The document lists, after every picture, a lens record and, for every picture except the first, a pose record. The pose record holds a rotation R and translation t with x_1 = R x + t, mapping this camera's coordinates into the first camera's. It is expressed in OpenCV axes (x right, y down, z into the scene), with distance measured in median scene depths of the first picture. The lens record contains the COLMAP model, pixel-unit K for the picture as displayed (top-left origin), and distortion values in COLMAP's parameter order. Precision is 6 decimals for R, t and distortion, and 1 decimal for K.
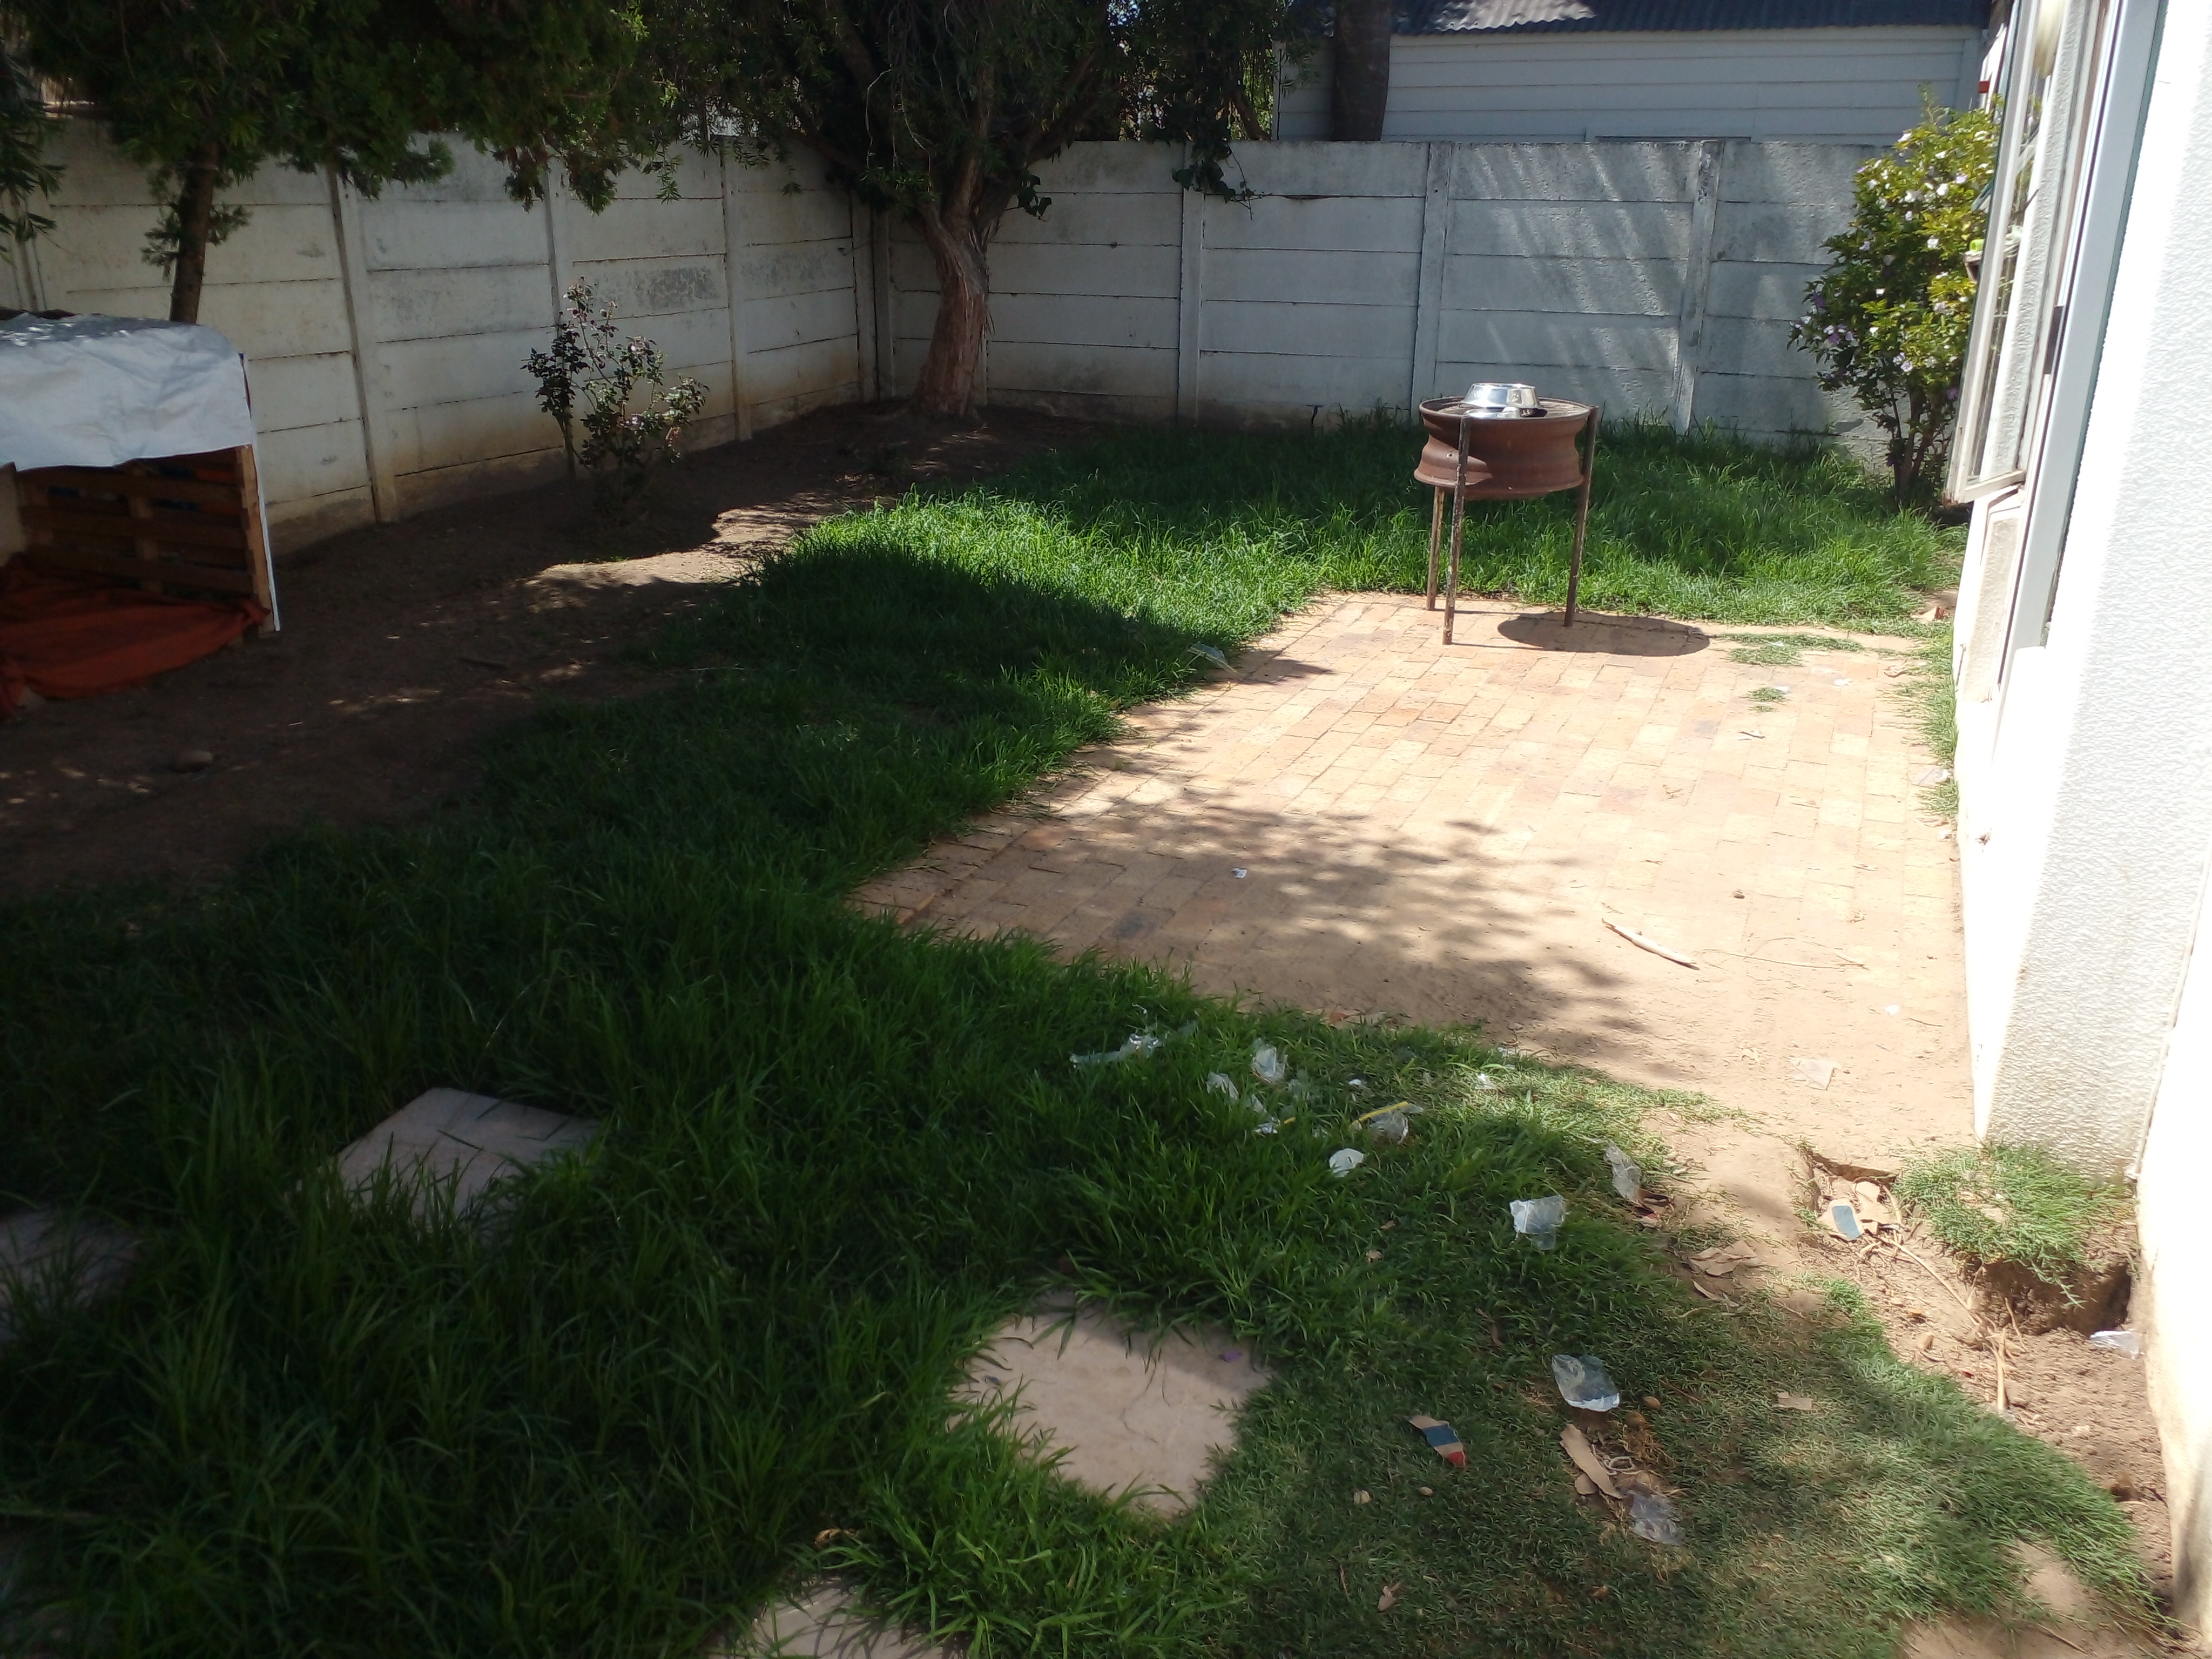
lens RADIAL K [[1732.6, 0, 1101.0], [0, 1732.6, 817.0], [0, 0, 1]] dist [0.031624, -0.042141]
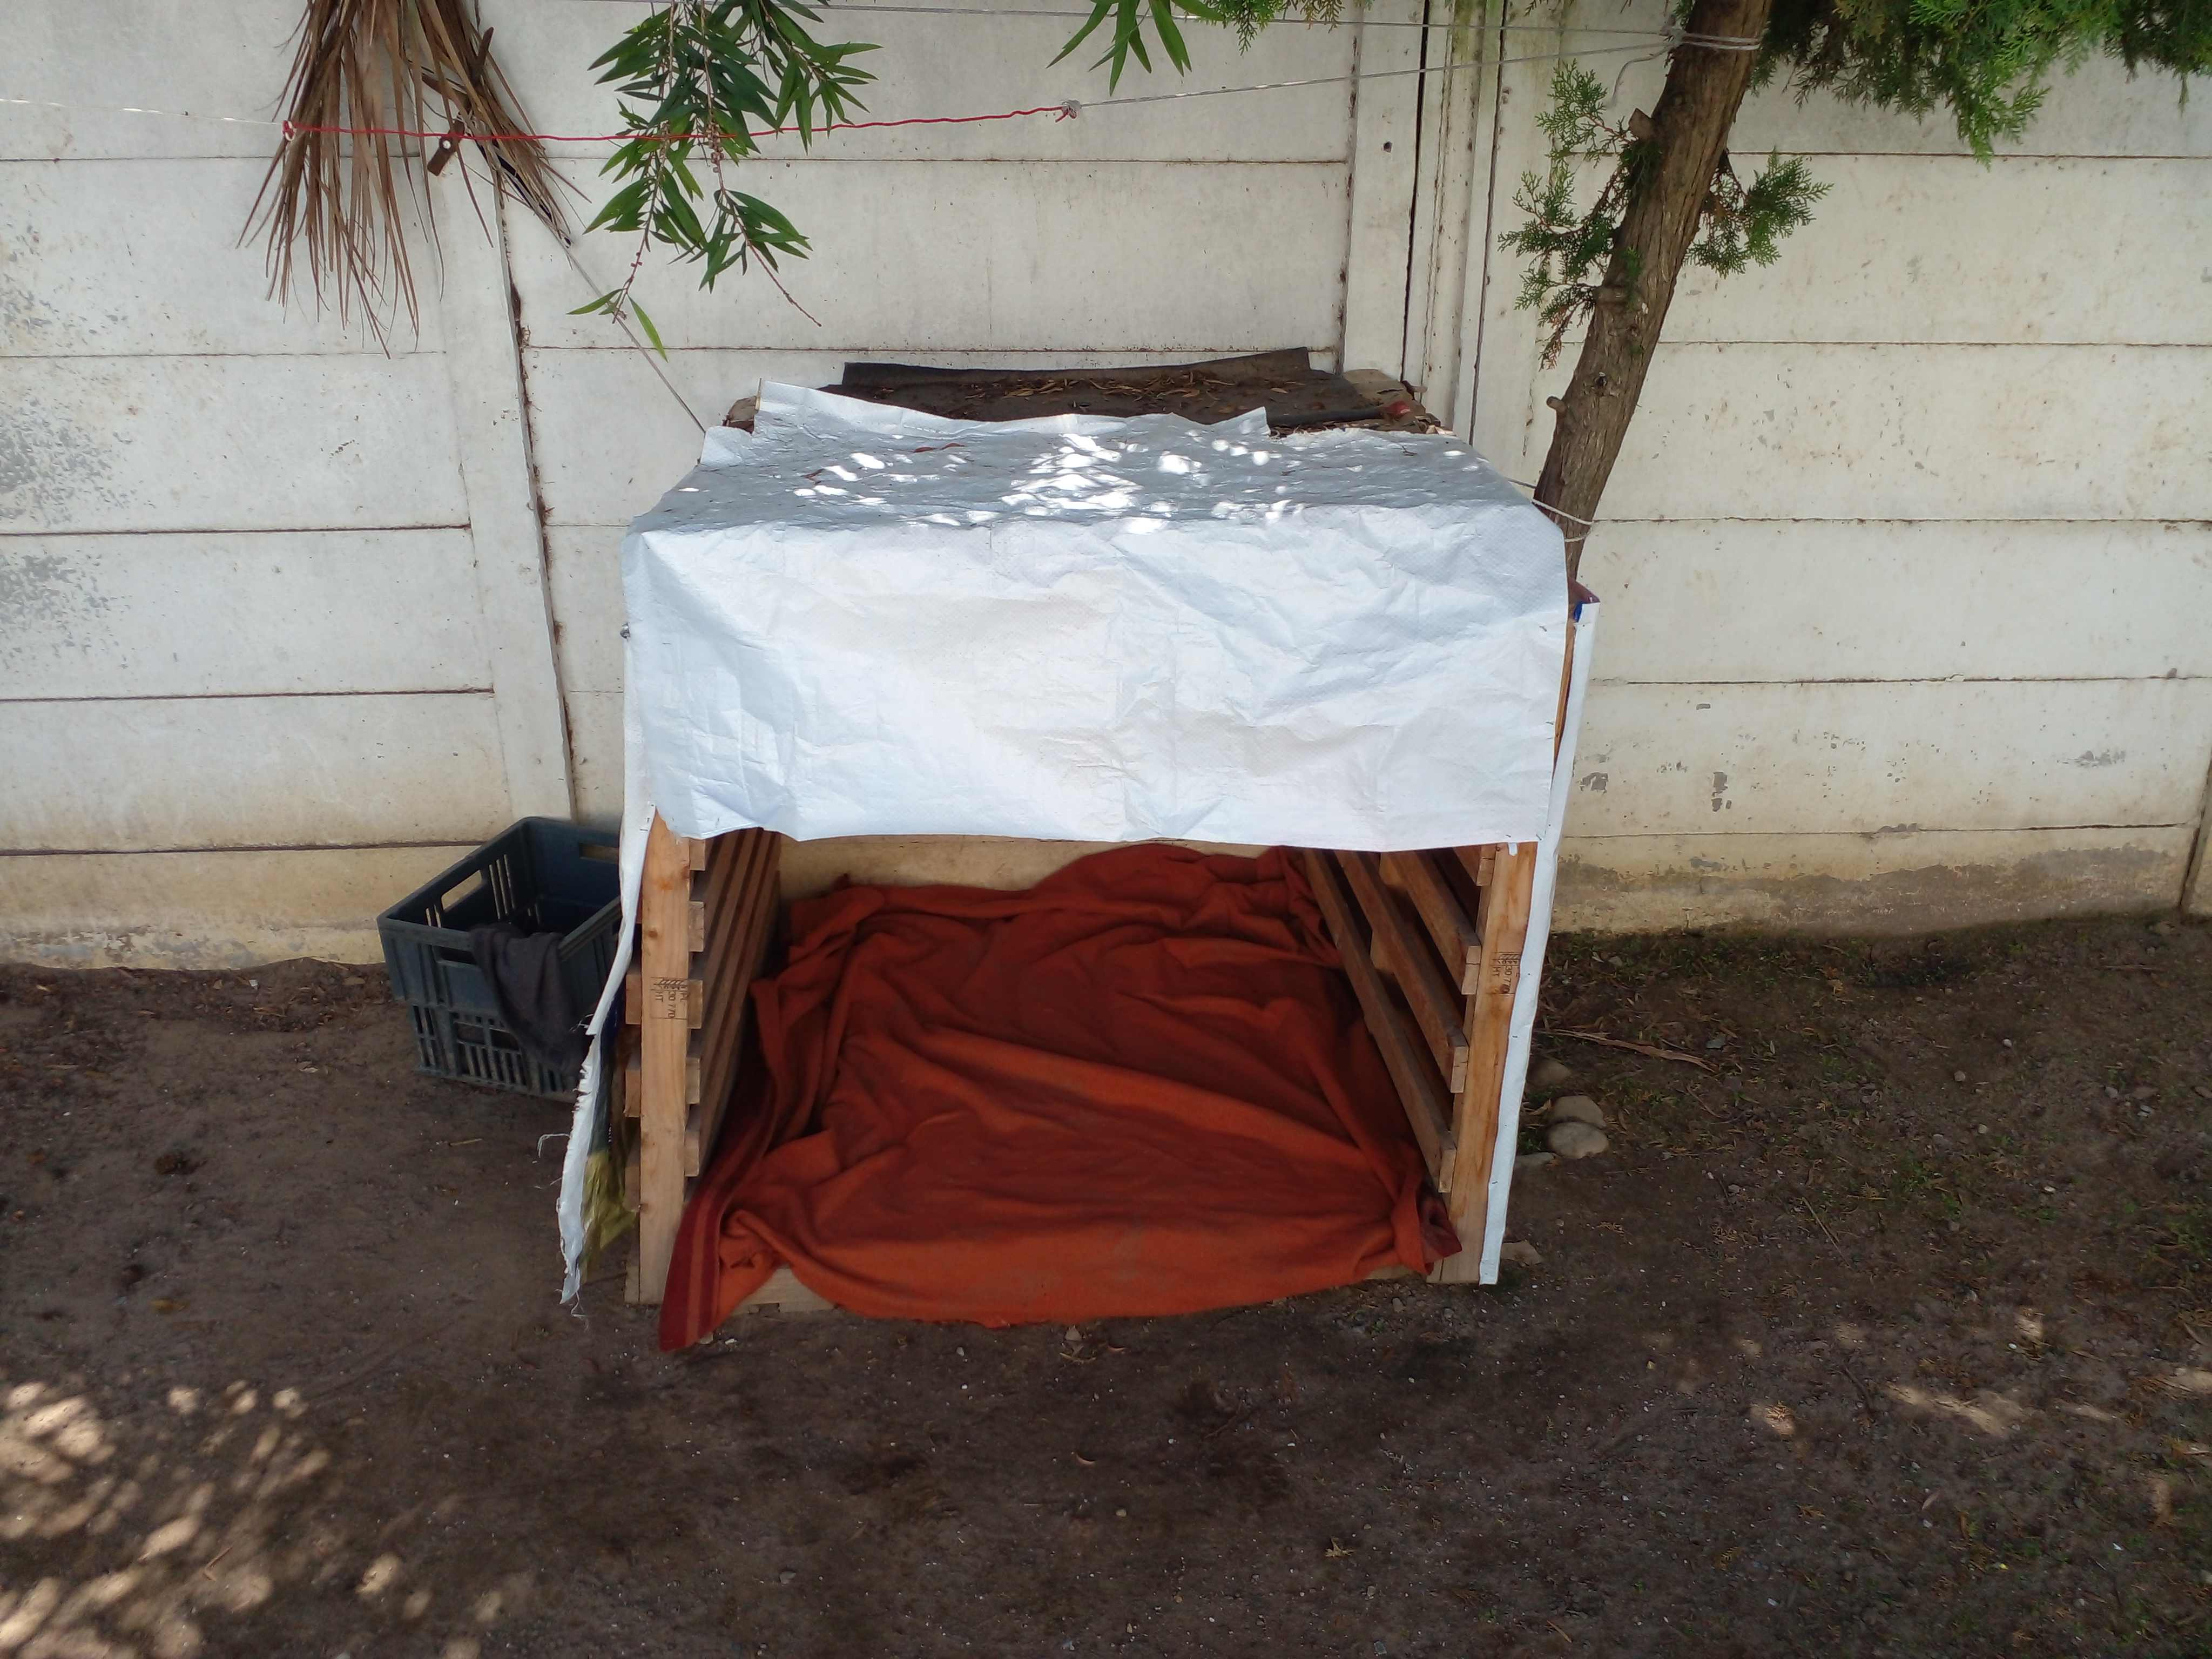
lens RADIAL K [[1732.6, 0, 1180.7], [0, 1732.6, 851.4], [0, 0, 1]] dist [0.031624, -0.042141]
pose [[0.426975, 0.349428, -0.834022, -0.219393], [-0.308656, 0.923247, 0.228795, -0.267764], [0.849955, 0.159737, 0.502056, 0.750369]]
